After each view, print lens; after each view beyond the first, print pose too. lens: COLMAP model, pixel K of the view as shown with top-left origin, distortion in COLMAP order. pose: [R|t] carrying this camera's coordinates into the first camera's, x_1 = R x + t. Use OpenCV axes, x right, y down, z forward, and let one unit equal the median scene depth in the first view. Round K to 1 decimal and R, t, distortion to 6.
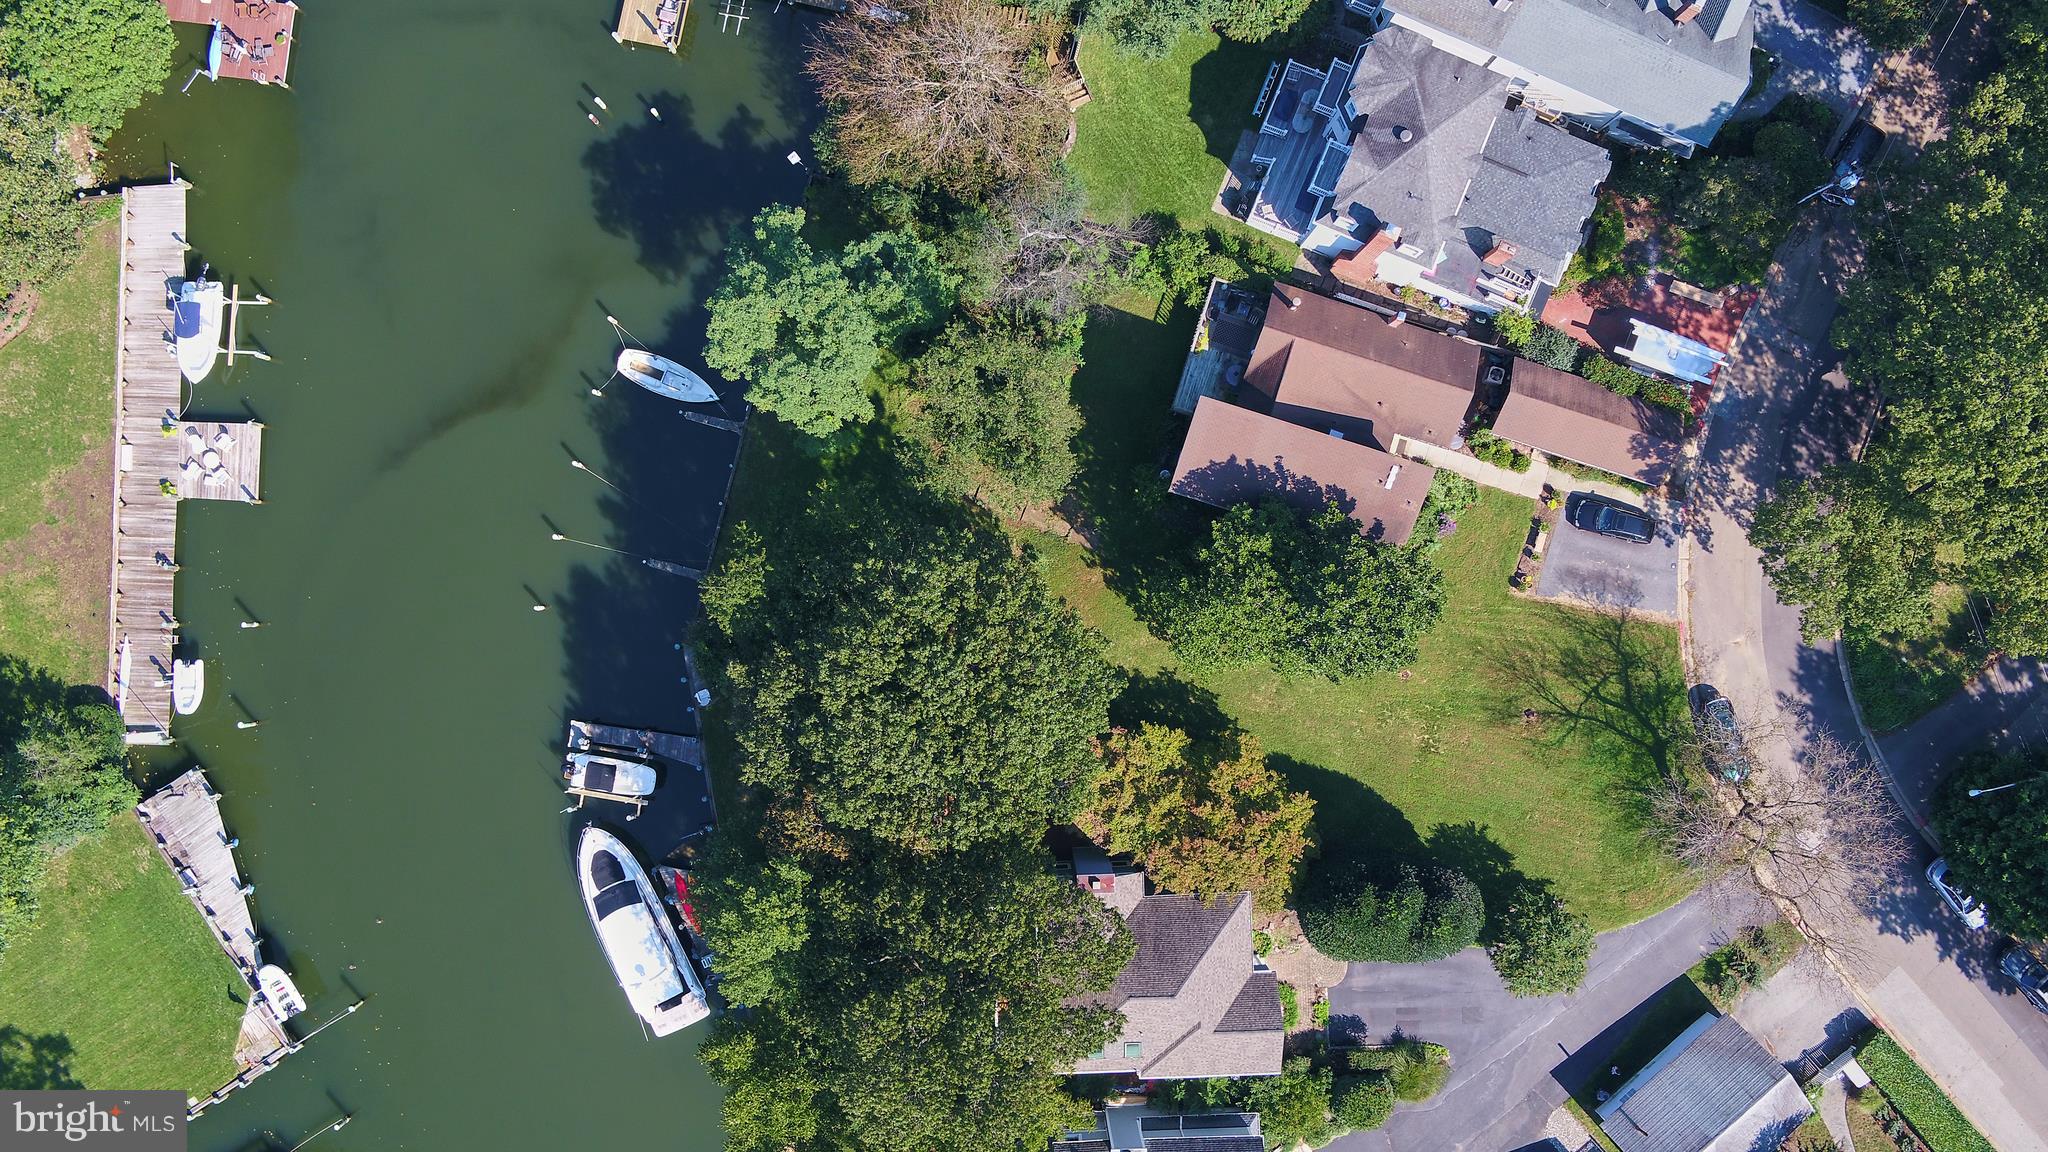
lens RADIAL K [[1763.6, 0, 1016.7], [0, 1763.6, 572.5], [0, 0, 1]] dist [-0.002723, 0.005013]
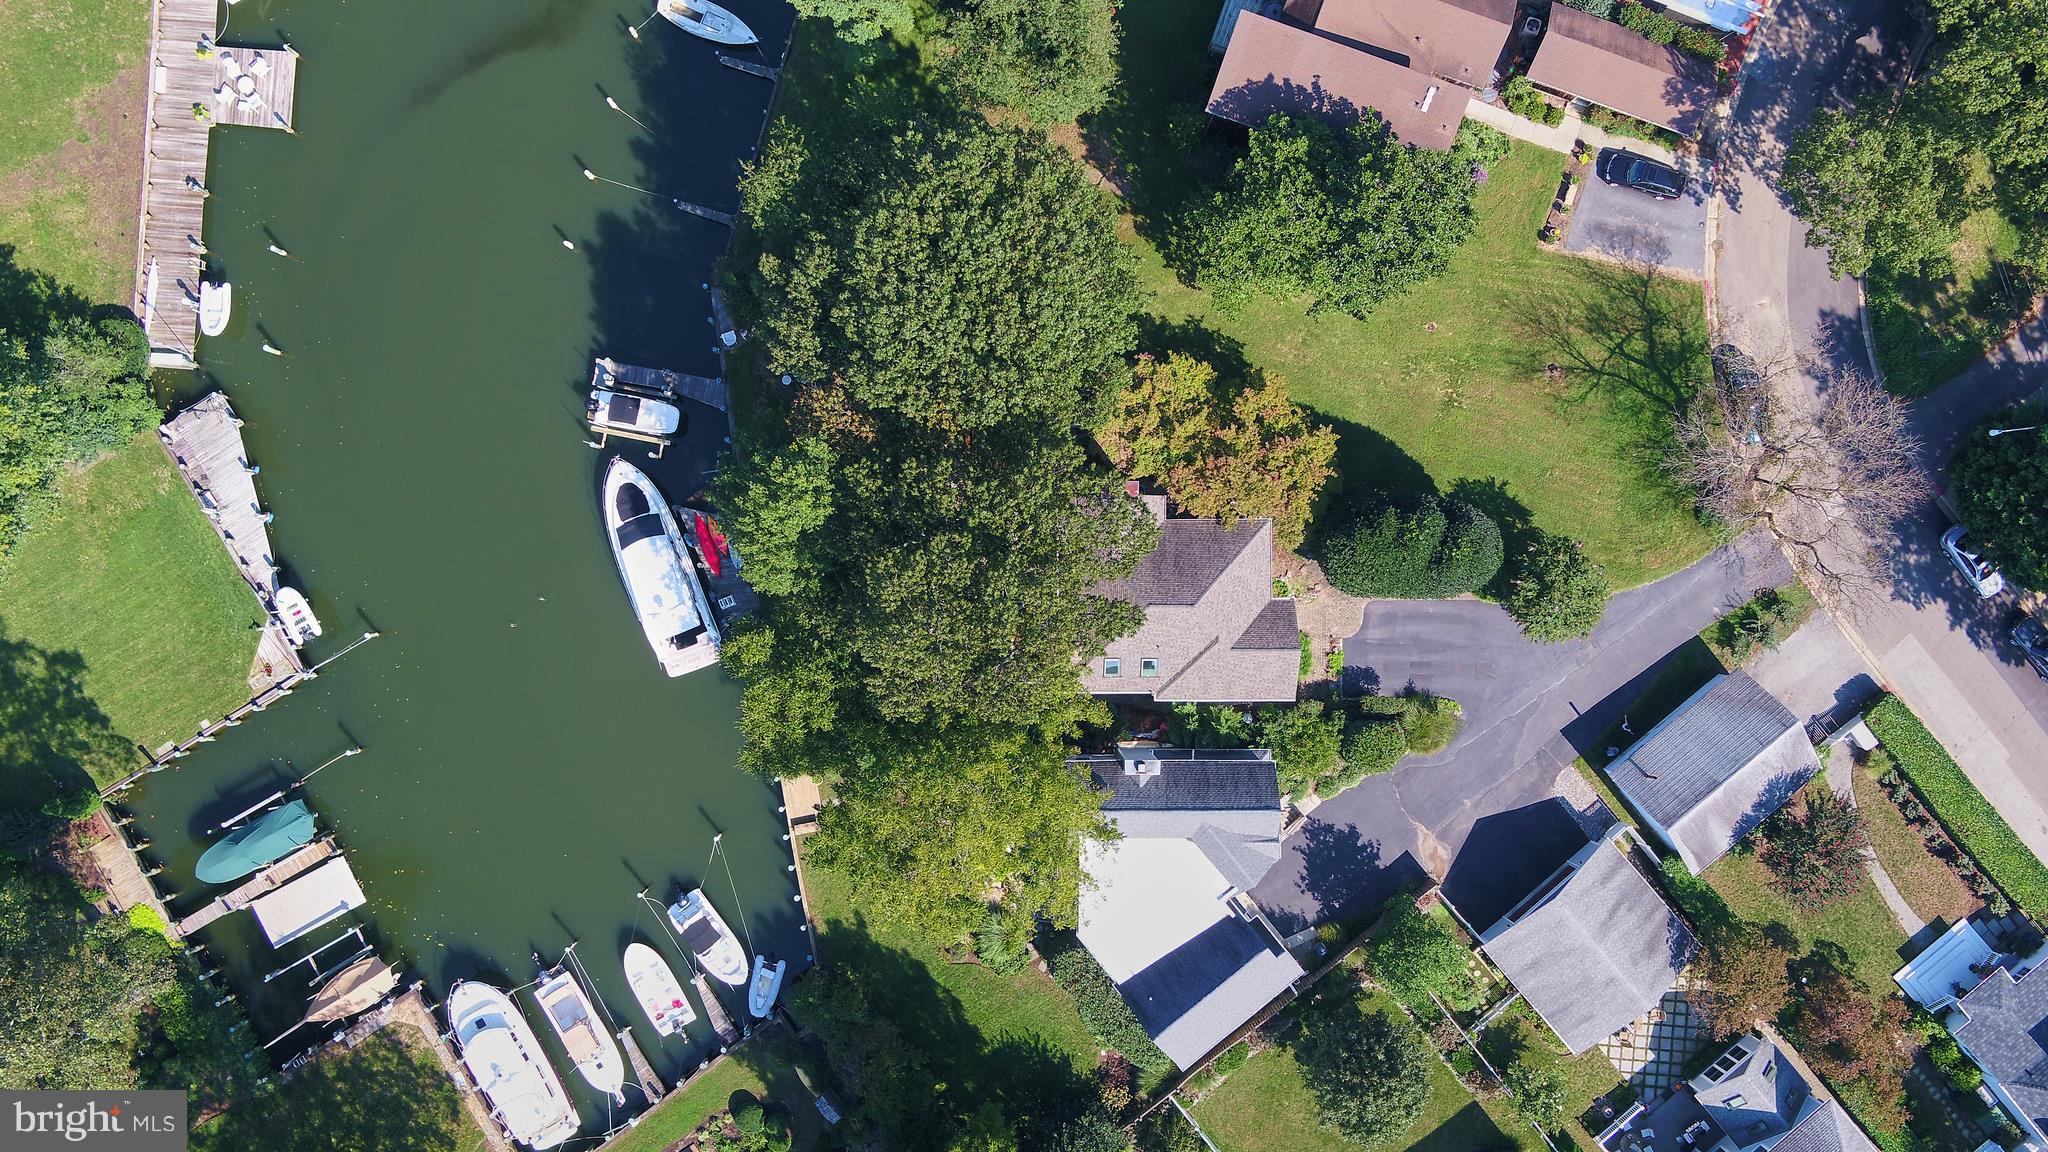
lens RADIAL K [[1763.6, 0, 1016.7], [0, 1763.6, 572.5], [0, 0, 1]] dist [-0.002723, 0.005013]
pose [[0.999362, 0.035200, 0.006110, -0.016765], [-0.035212, 0.999378, 0.001900, 0.204635], [-0.006039, -0.002114, 0.999980, -0.003397]]
